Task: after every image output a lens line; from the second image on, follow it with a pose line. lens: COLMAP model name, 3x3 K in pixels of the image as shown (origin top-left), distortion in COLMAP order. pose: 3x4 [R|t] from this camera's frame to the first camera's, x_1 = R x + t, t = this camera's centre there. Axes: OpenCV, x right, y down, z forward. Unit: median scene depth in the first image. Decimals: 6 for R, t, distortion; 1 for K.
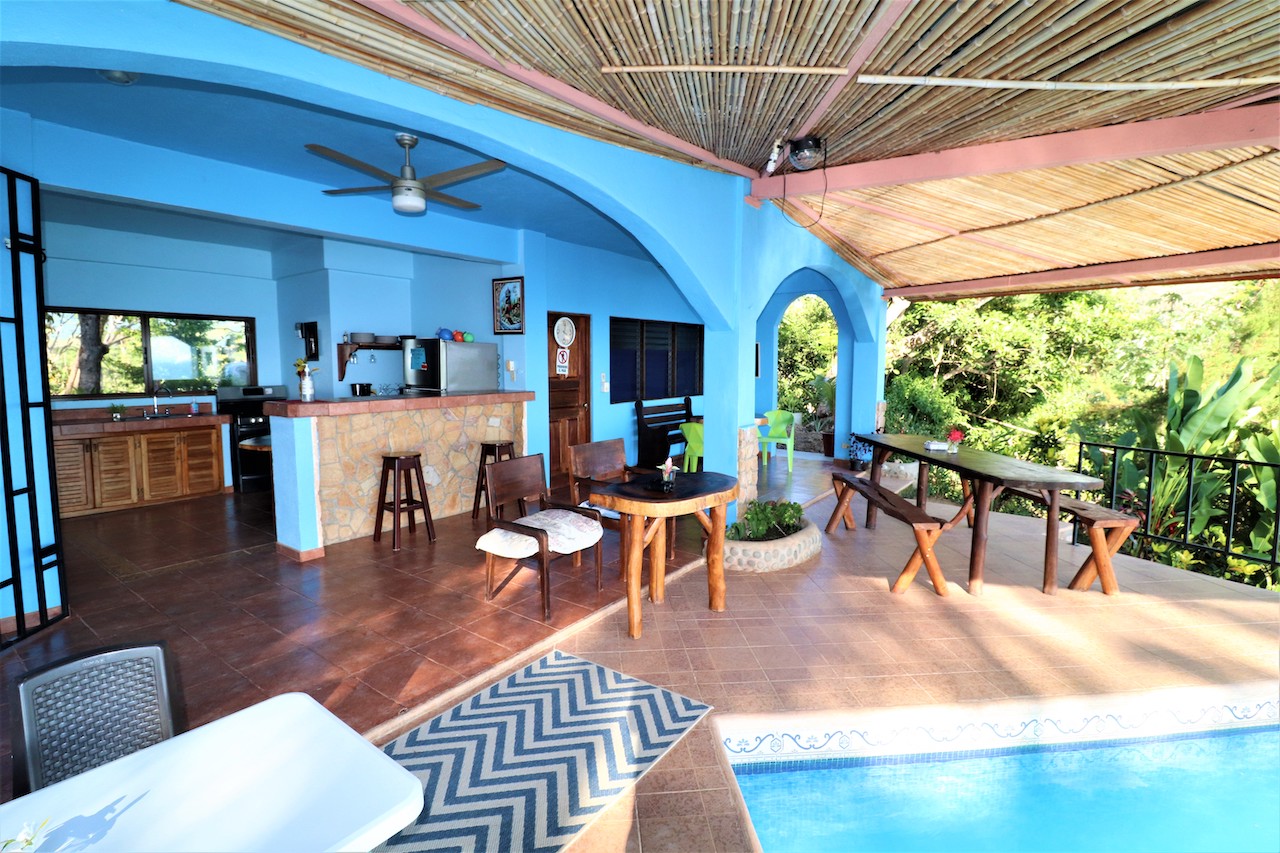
lens RADIAL K [[582.5, 0, 639.6], [0, 582.5, 407.6], [0, 0, 1]] dist [-0.001088, -0.012468]
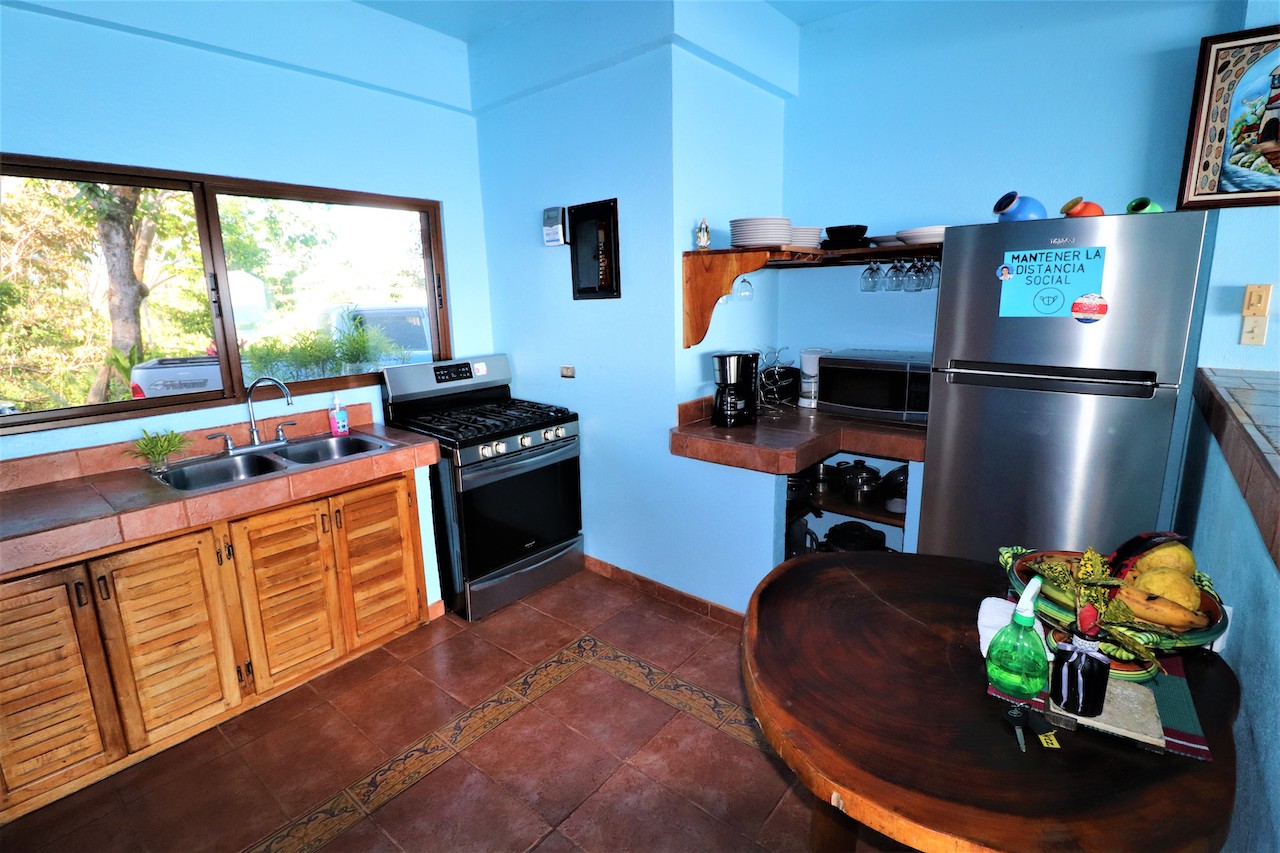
lens RADIAL K [[582.5, 0, 639.6], [0, 582.5, 407.6], [0, 0, 1]] dist [-0.001088, -0.012468]
pose [[0.998093, -0.013263, -0.060289, -0.542839], [0.020123, 0.993204, 0.114634, -0.053335], [0.058359, -0.115629, 0.991577, 0.616240]]
